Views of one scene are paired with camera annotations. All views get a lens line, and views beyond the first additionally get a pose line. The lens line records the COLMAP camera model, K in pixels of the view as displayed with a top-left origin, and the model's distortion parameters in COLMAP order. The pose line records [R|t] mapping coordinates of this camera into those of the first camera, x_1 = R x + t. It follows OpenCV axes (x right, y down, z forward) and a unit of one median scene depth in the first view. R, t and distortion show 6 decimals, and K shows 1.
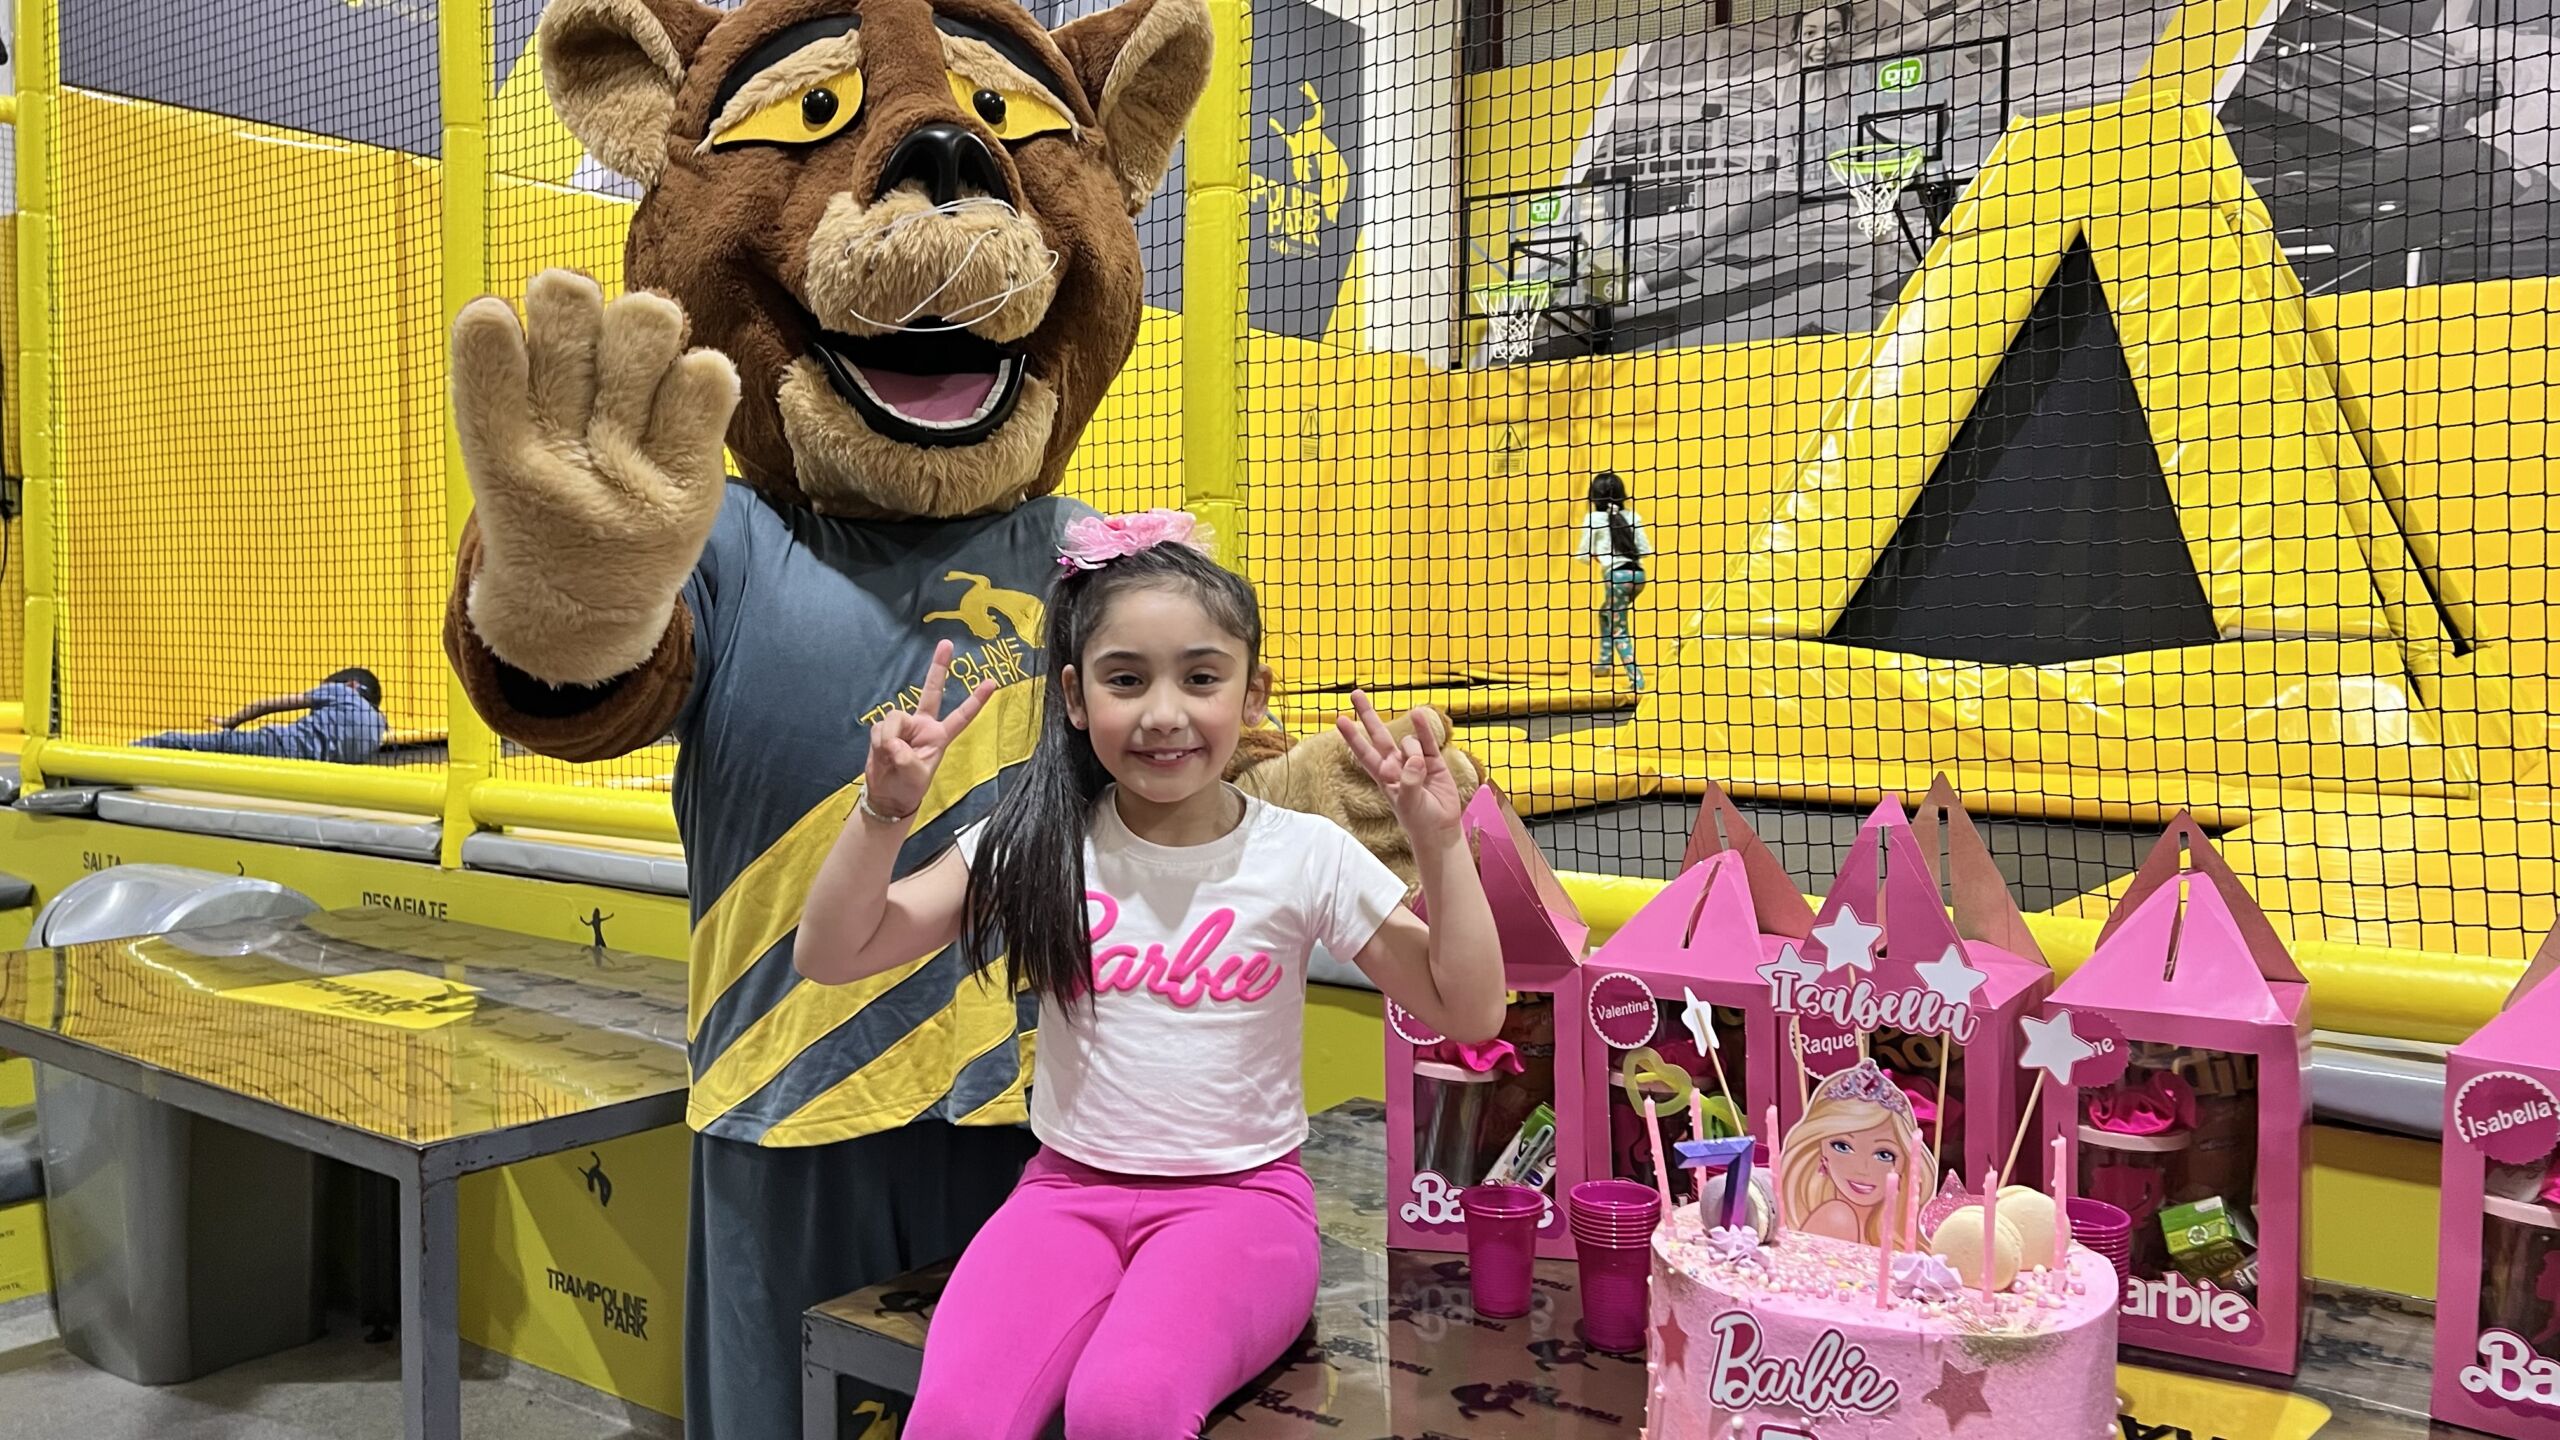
lens RADIAL K [[2034.1, 0, 1280.0], [0, 2034.1, 720.0], [0, 0, 1]] dist [0.168086, -0.247192]
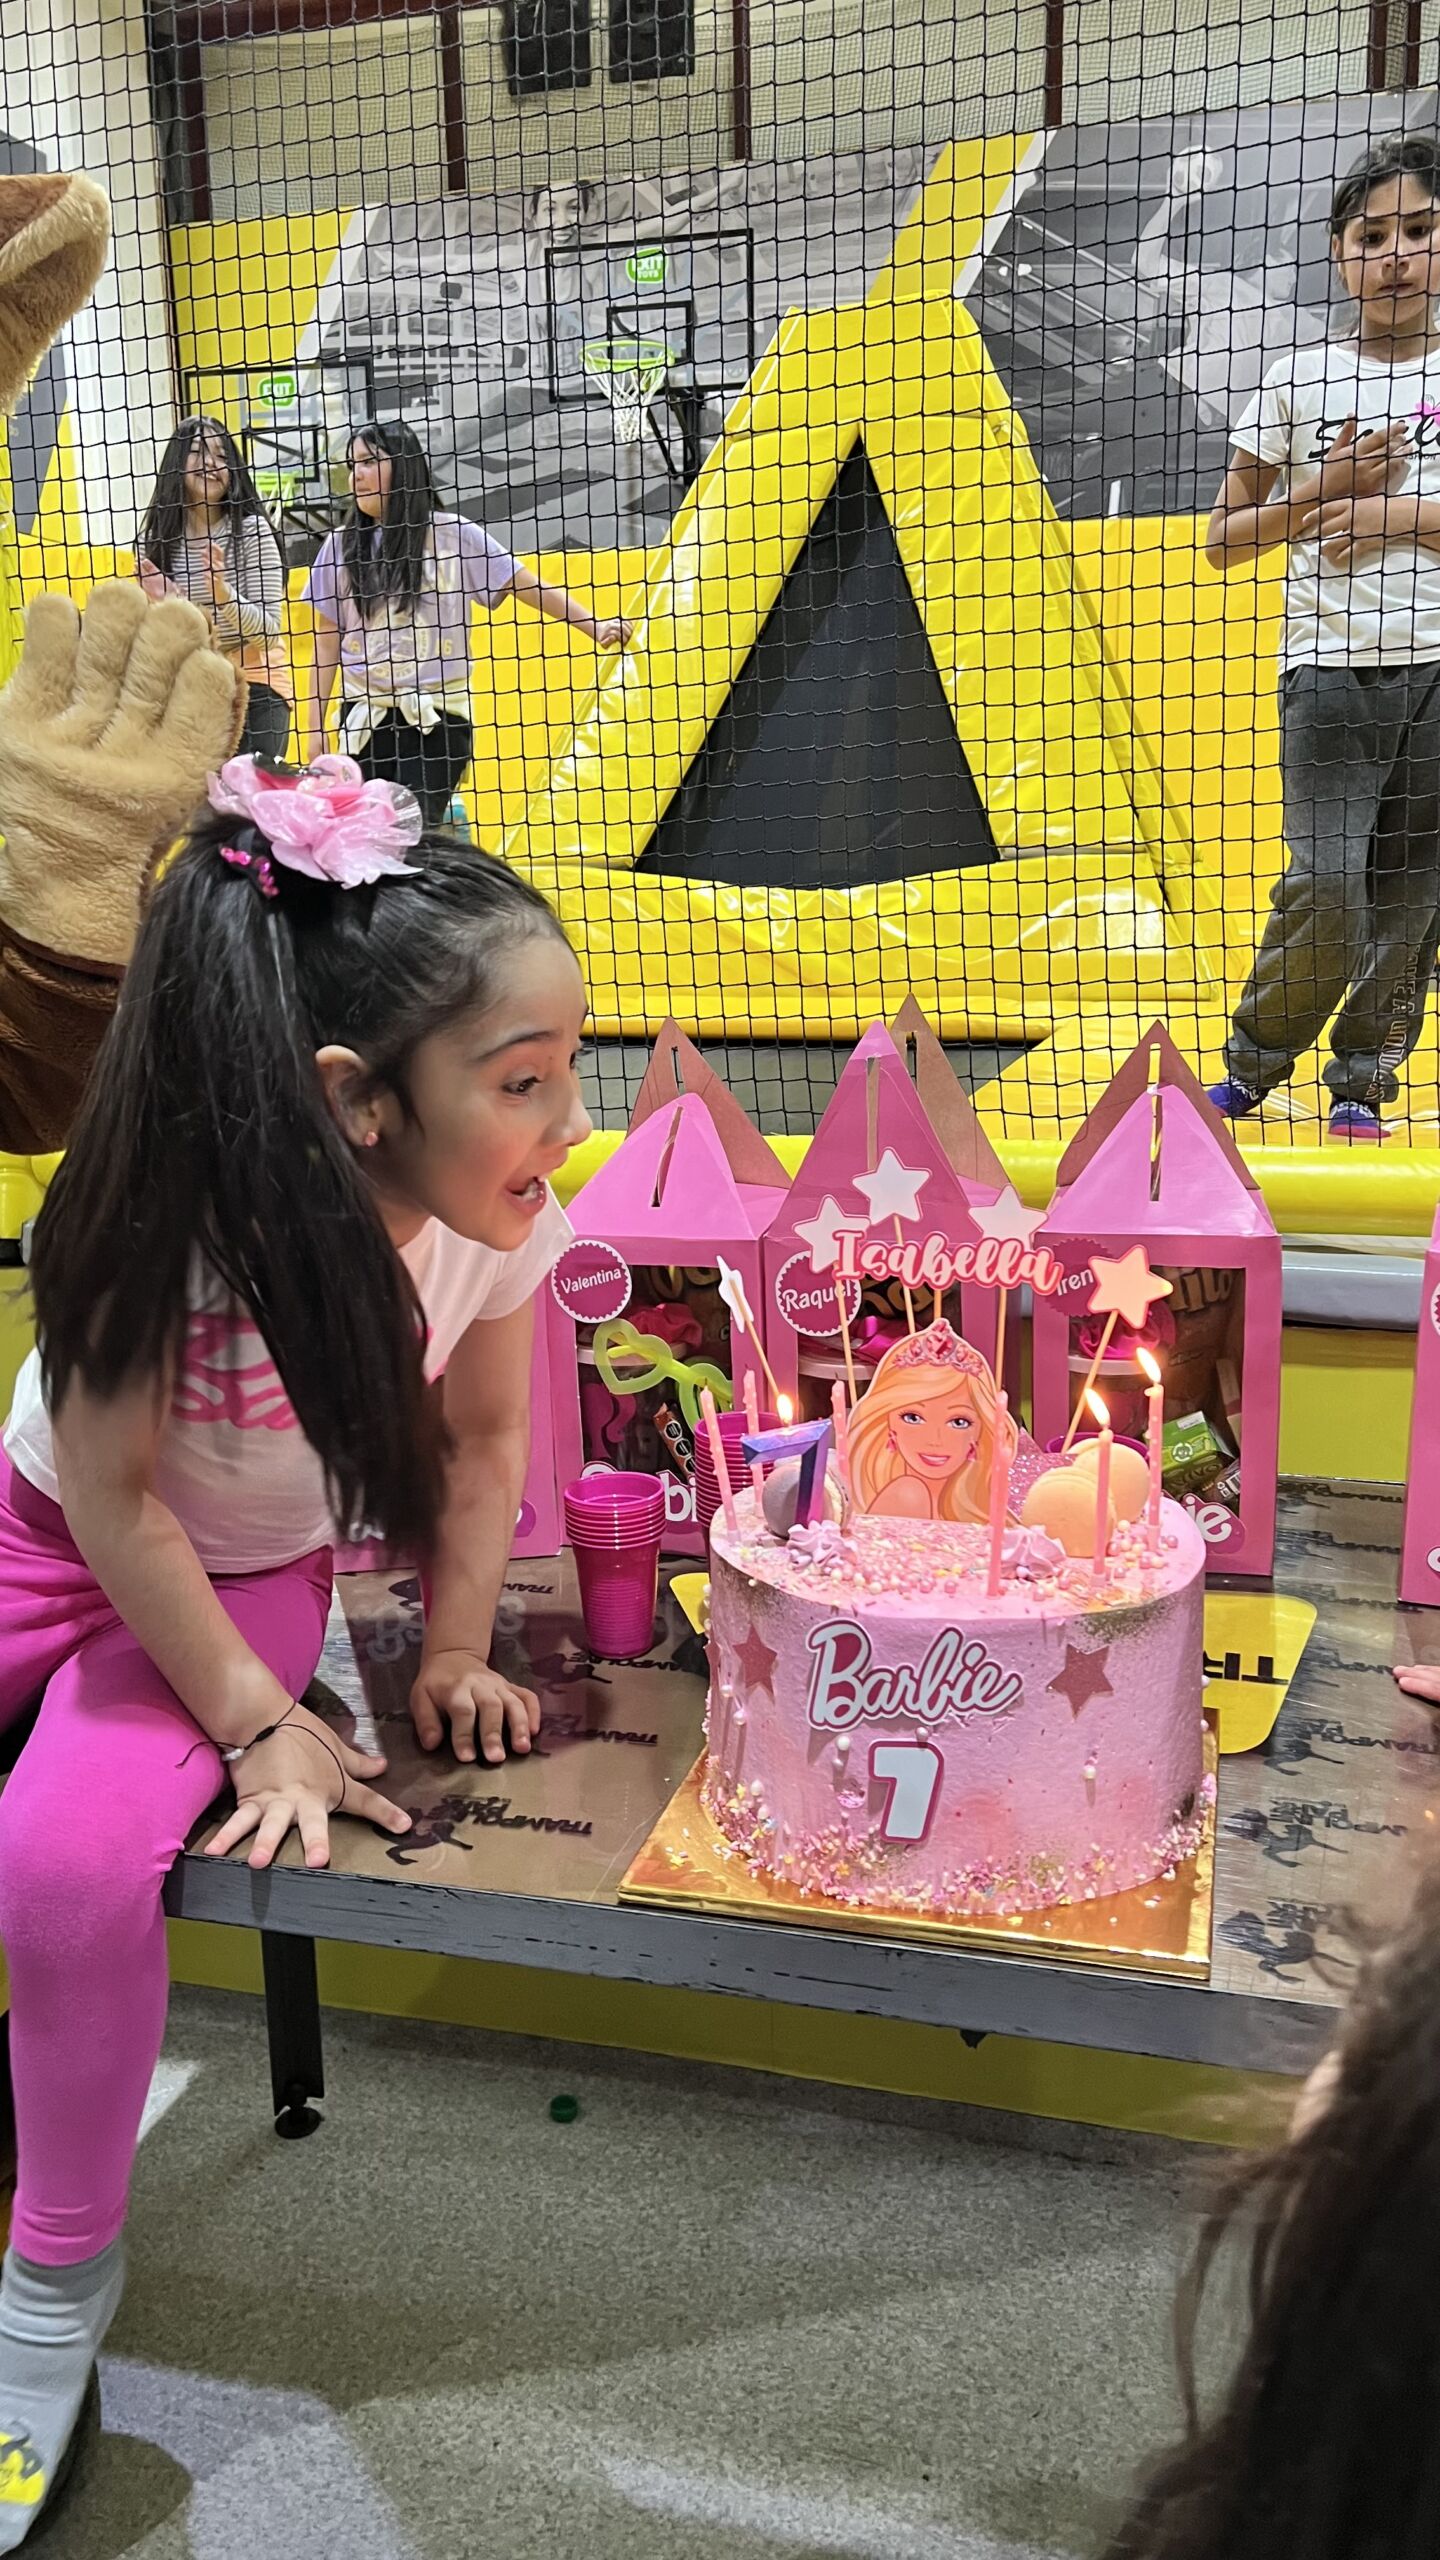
lens RADIAL K [[2034.1, 0, 722.1], [0, 2034.1, 1216.8], [0, 0, 1]] dist [0.168086, -0.247192]
pose [[0.942163, -0.081629, 0.325063, -0.087502], [0.040732, 0.990585, 0.130696, 0.000865], [-0.332671, -0.109896, 0.936618, 0.209073]]
